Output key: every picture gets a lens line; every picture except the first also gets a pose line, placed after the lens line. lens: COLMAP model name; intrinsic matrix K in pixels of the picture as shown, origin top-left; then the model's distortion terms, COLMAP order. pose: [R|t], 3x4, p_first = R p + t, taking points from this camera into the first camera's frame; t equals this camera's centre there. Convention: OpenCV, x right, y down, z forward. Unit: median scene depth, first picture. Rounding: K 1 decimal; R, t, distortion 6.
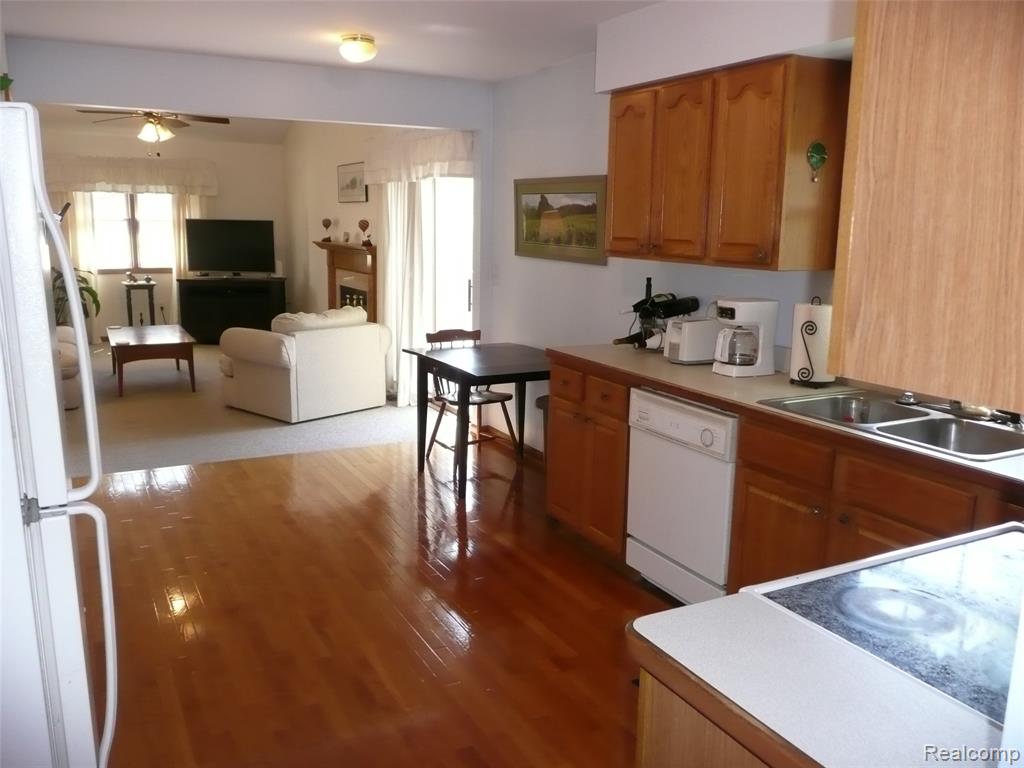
lens RADIAL K [[859.4, 0, 511.8], [0, 859.4, 386.7], [0, 0, 1]] dist [-0.033349, 0.038305]
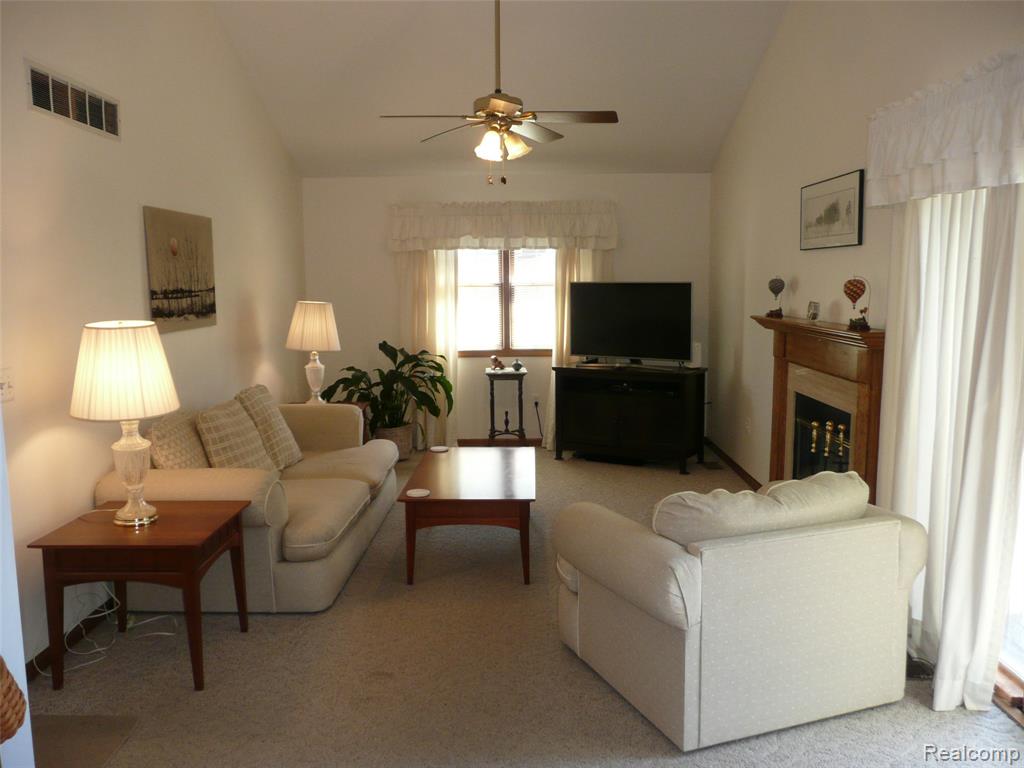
lens RADIAL K [[859.4, 0, 509.6], [0, 859.4, 385.2], [0, 0, 1]] dist [-0.033349, 0.038305]
pose [[0.880565, 0.035177, -0.472617, -0.087719], [-0.068075, 0.996288, -0.052681, -0.071763], [0.469010, 0.078563, 0.879692, 0.363575]]
